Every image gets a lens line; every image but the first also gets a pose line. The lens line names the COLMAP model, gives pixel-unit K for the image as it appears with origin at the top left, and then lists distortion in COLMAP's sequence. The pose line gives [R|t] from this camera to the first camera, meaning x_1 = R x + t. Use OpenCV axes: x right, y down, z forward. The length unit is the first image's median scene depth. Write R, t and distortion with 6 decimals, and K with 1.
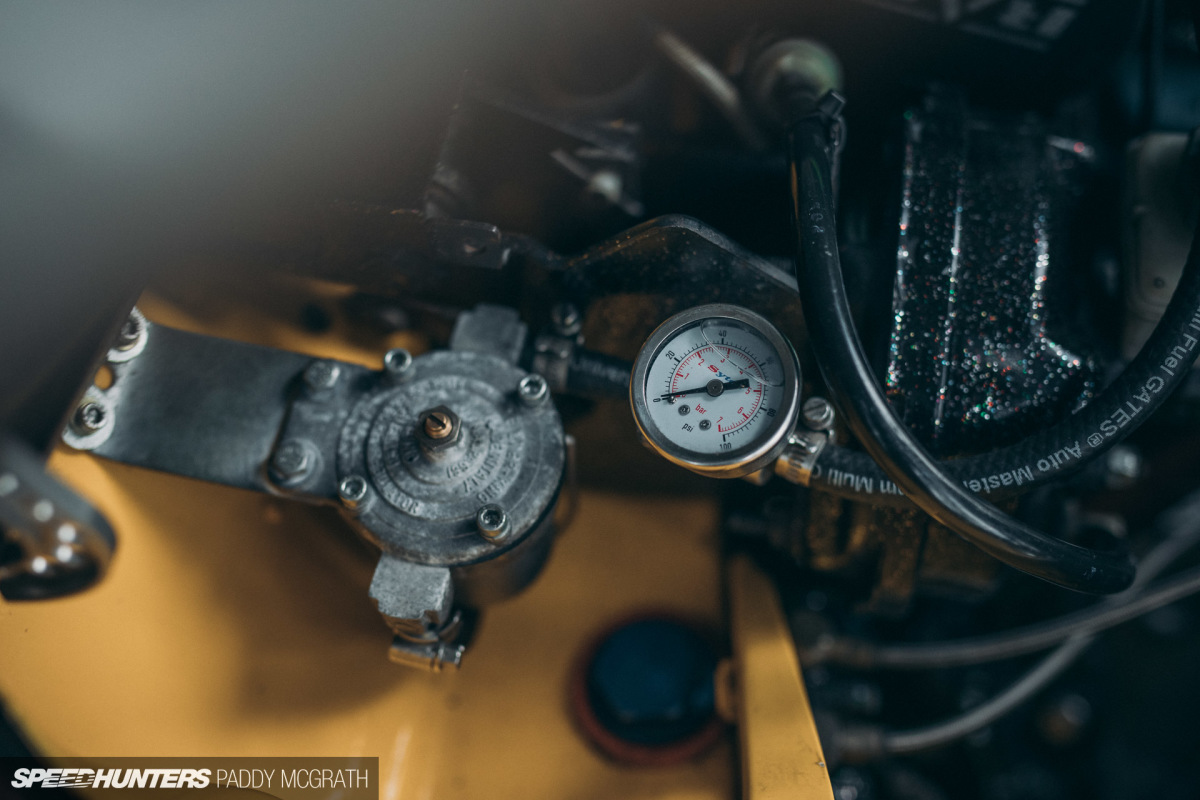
lens RADIAL K [[1669.1, 0, 600.0], [0, 1669.1, 400.0], [0, 0, 1]] dist [-0.086263, 0.015069]
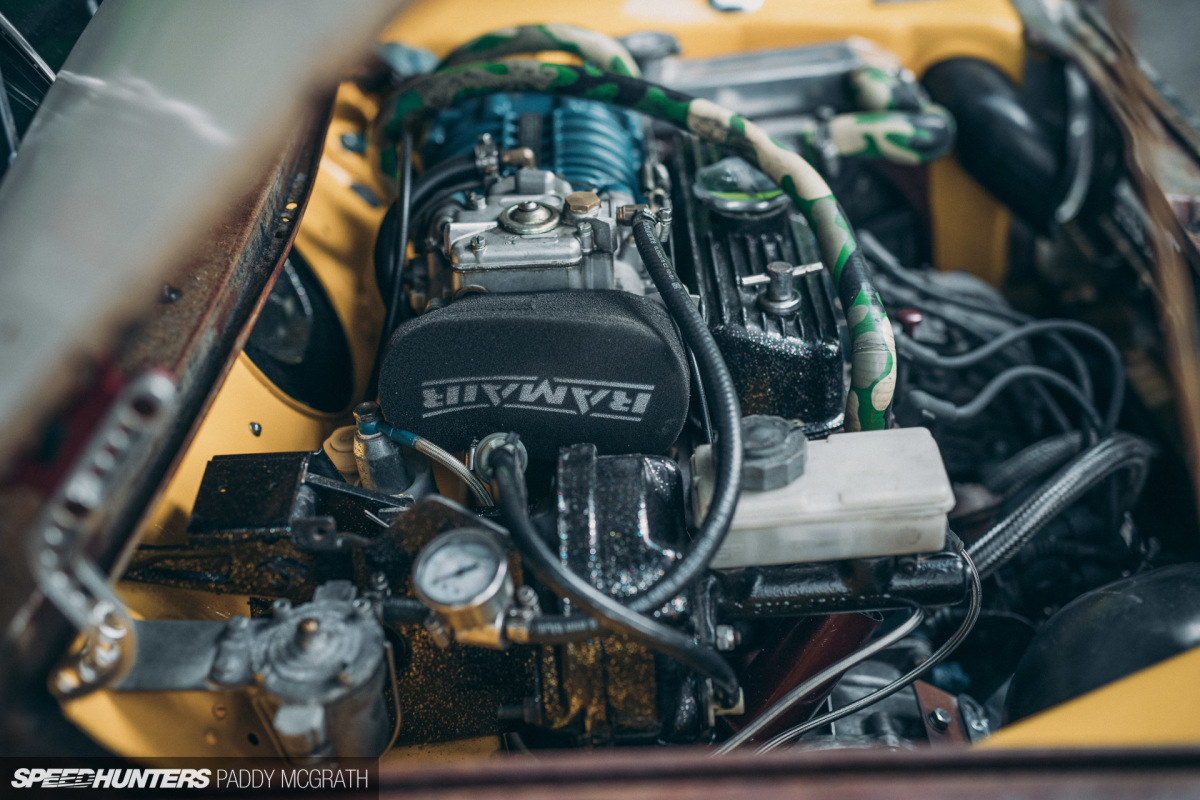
lens RADIAL K [[1669.1, 0, 600.0], [0, 1669.1, 400.0], [0, 0, 1]] dist [-0.086263, 0.015069]
pose [[0.986555, -0.119142, 0.111864, 0.035838], [0.157292, 0.878005, -0.452069, 0.618455], [-0.044357, 0.463586, 0.884941, -0.630778]]
